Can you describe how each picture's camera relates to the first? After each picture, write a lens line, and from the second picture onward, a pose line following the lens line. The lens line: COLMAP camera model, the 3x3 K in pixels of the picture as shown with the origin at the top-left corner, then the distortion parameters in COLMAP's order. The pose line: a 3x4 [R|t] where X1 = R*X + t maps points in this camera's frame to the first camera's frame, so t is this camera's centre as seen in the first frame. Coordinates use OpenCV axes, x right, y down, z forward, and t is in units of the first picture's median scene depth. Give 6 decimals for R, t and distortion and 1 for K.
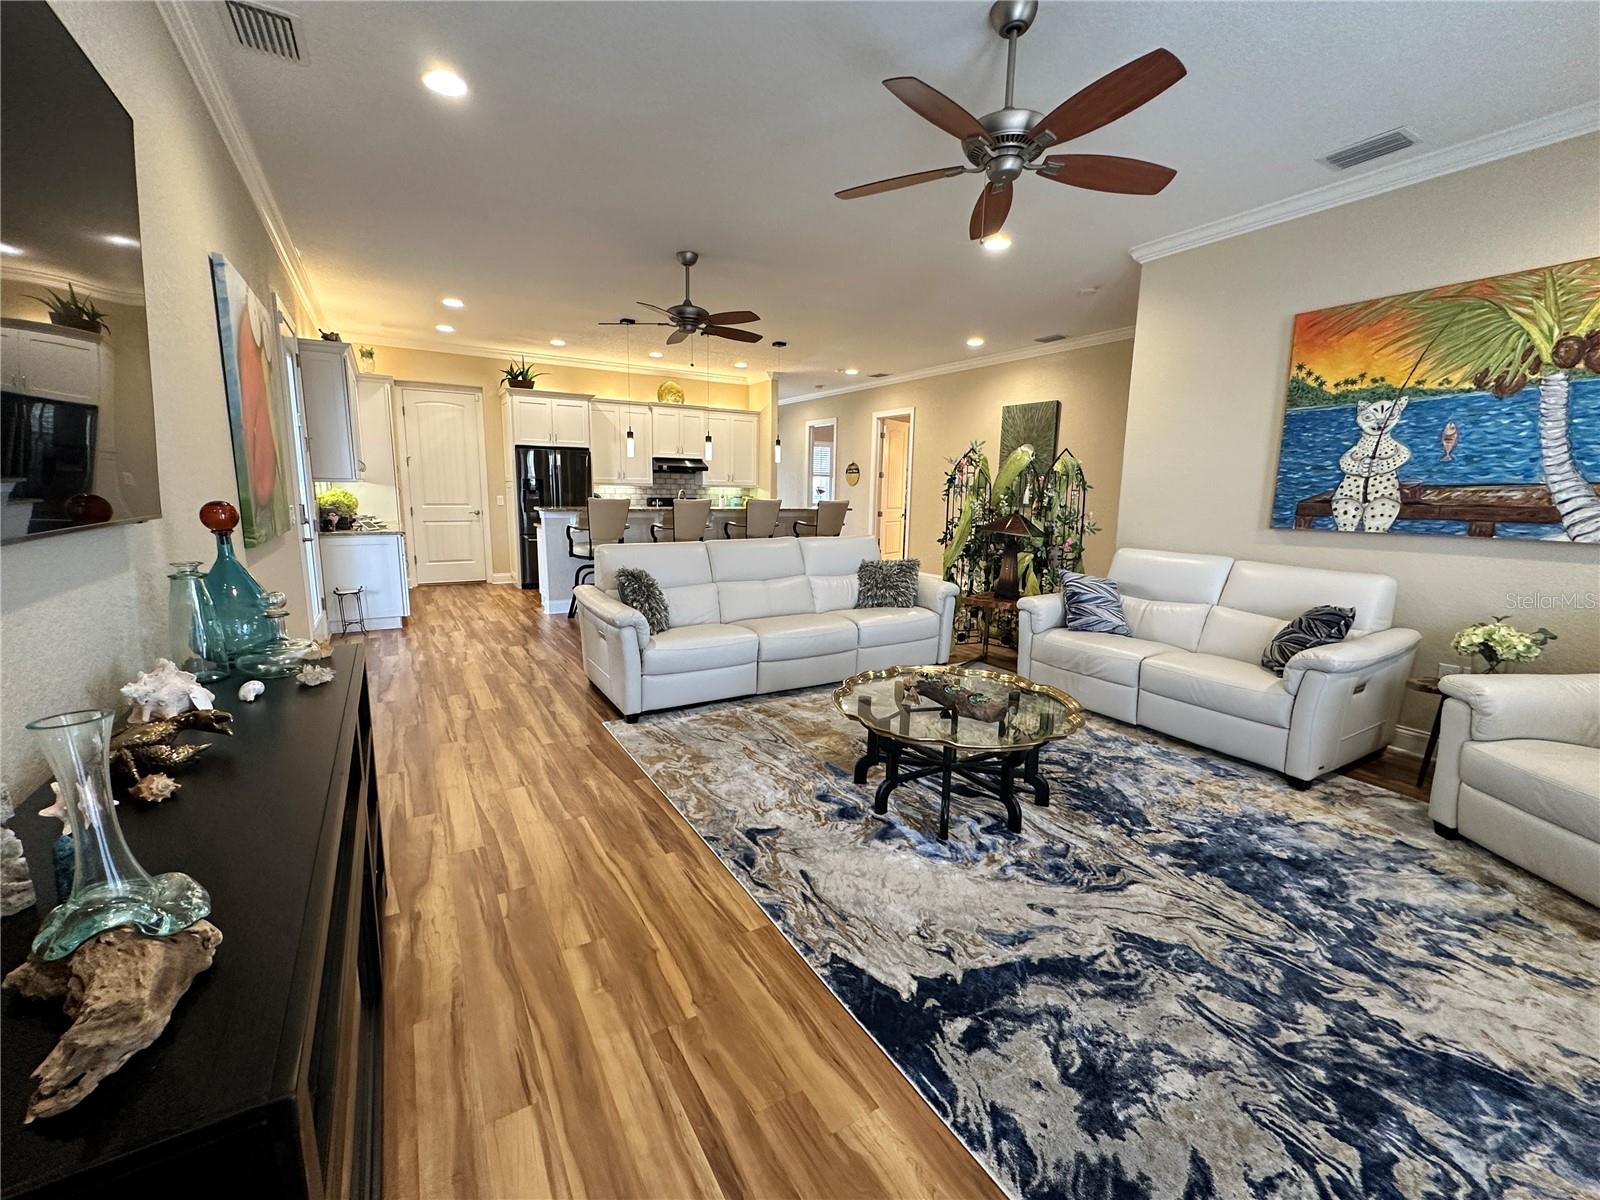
lens RADIAL K [[665.9, 0, 800.0], [0, 665.9, 600.0], [0, 0, 1]] dist [-0.002023, 0.000409]
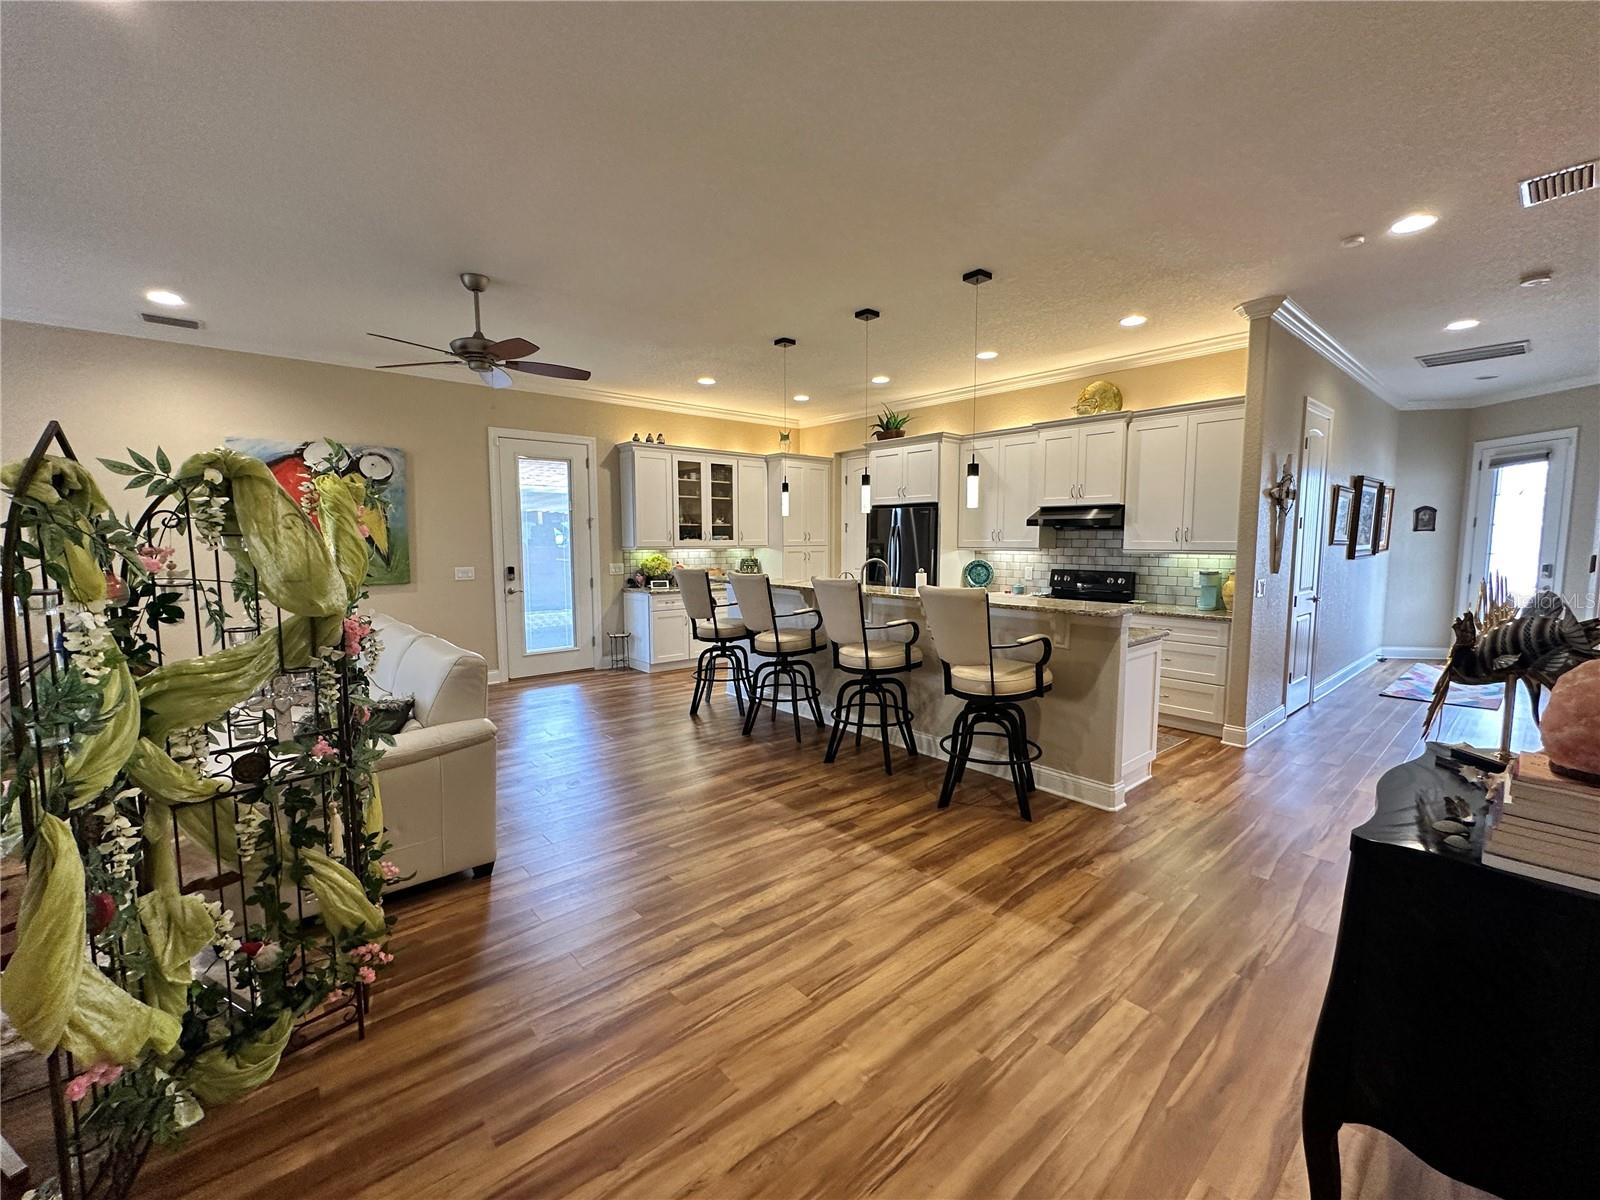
lens RADIAL K [[665.9, 0, 800.0], [0, 665.9, 600.0], [0, 0, 1]] dist [-0.002023, 0.000409]
pose [[0.170014, 0.074871, -0.982593, 0.965862], [-0.161185, 0.985794, 0.047226, -0.303461], [0.972170, 0.150351, 0.179667, 1.709487]]
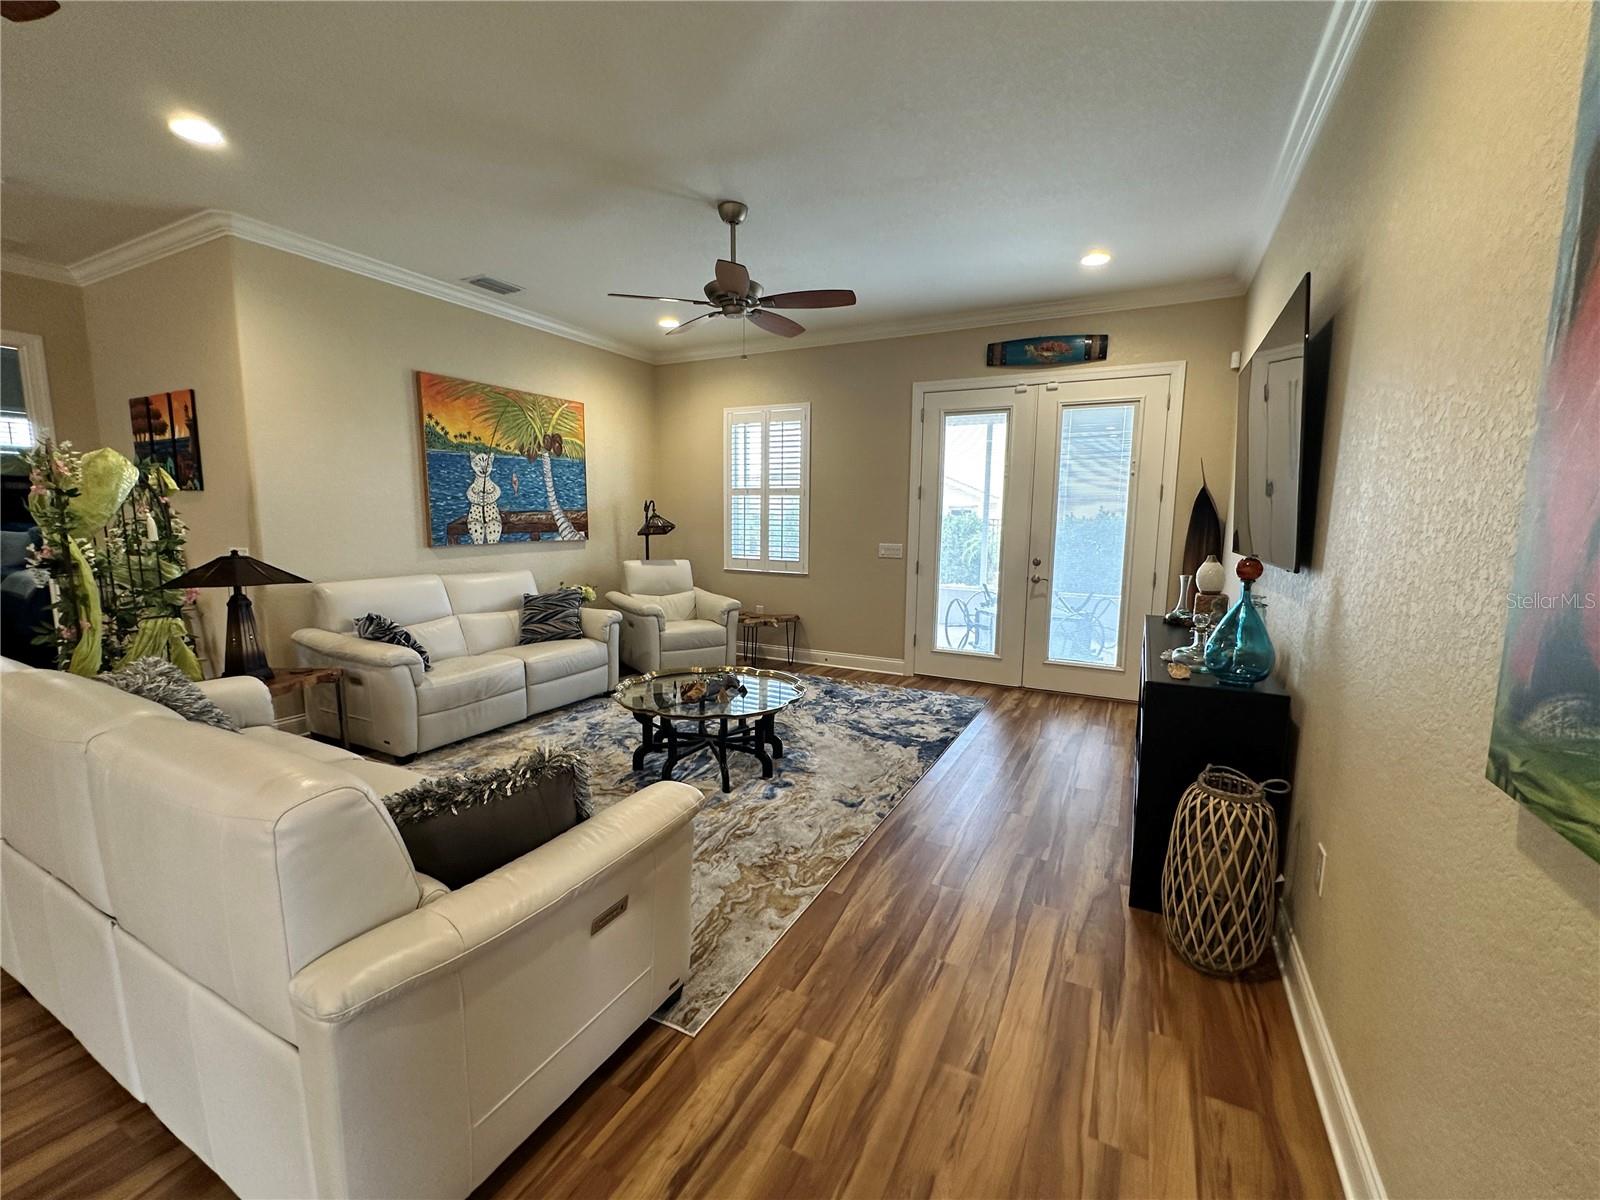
lens RADIAL K [[665.9, 0, 800.0], [0, 665.9, 600.0], [0, 0, 1]] dist [-0.002023, 0.000409]
pose [[-0.522082, -0.132408, 0.842555, -0.715262], [0.121050, 0.966372, 0.226874, -0.222781], [-0.844261, 0.220439, -0.488497, 1.126927]]
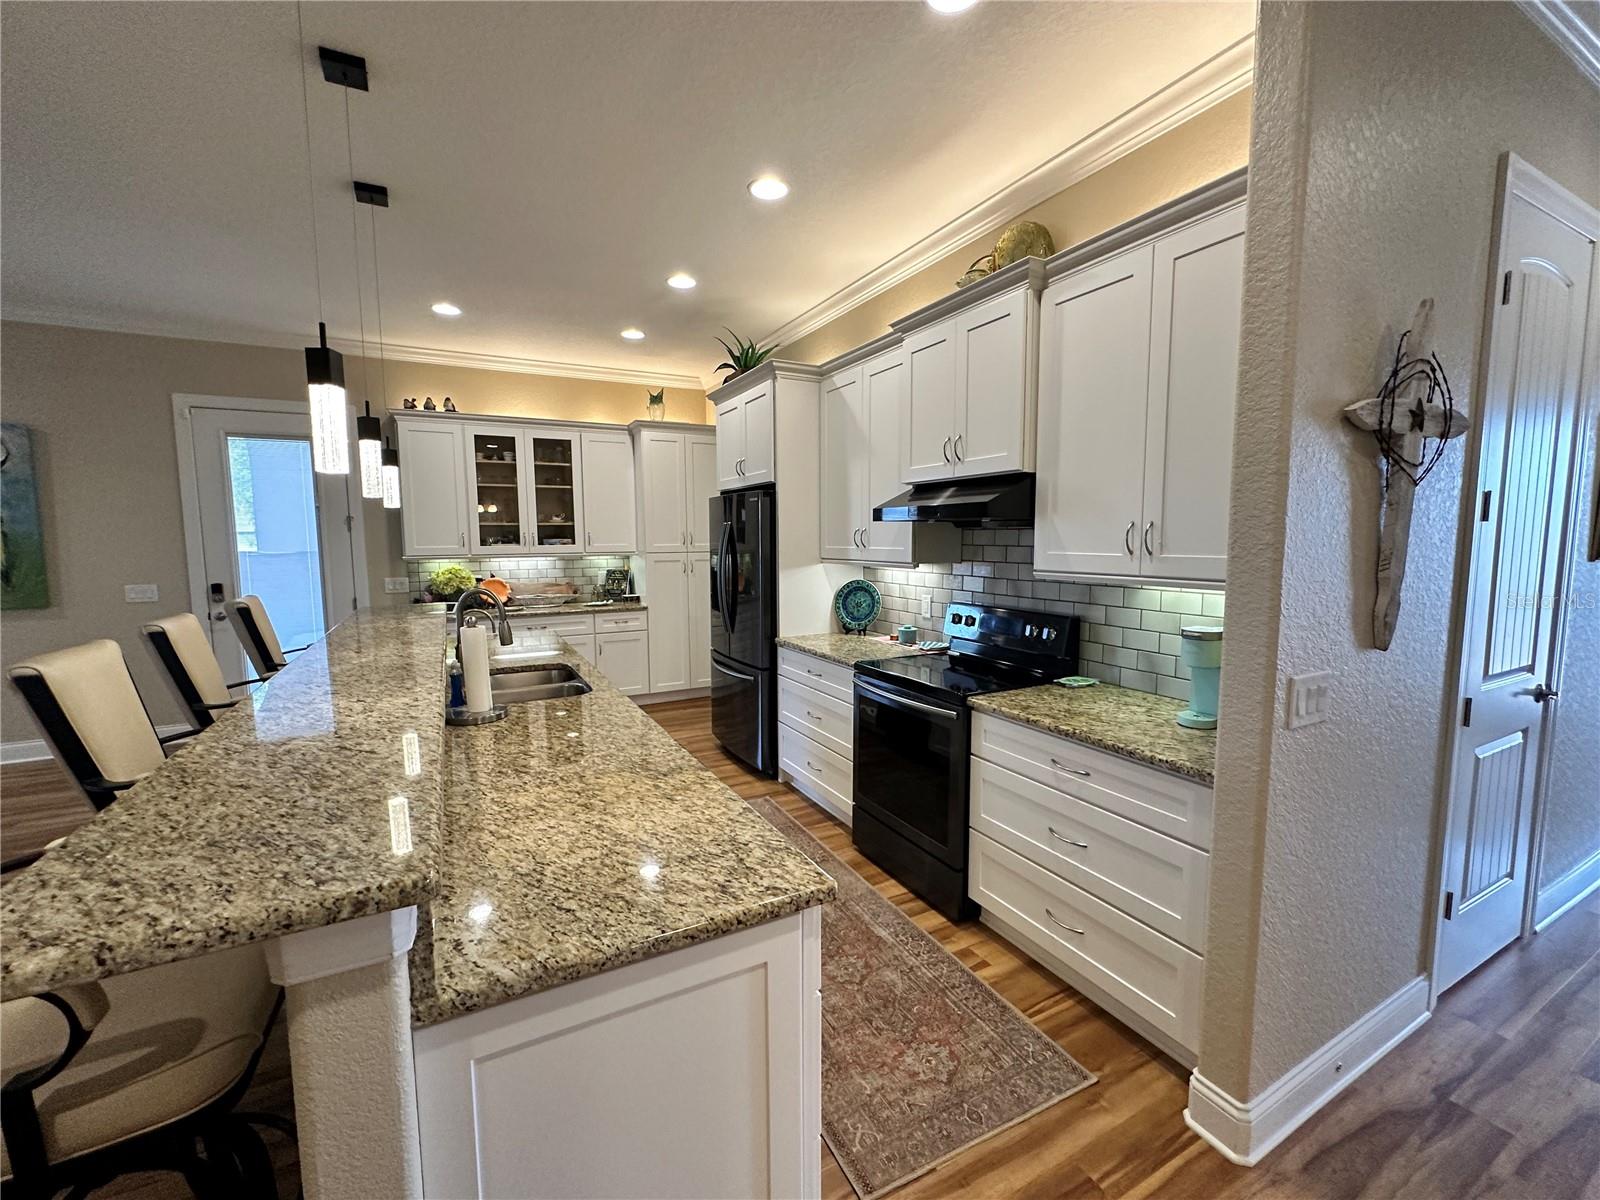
lens RADIAL K [[665.9, 0, 800.0], [0, 665.9, 600.0], [0, 0, 1]] dist [-0.002023, 0.000409]
pose [[-0.054071, 0.078410, -0.995454, 0.314922], [-0.162213, 0.982980, 0.086239, -0.451206], [0.985273, 0.166139, -0.040432, 2.461480]]
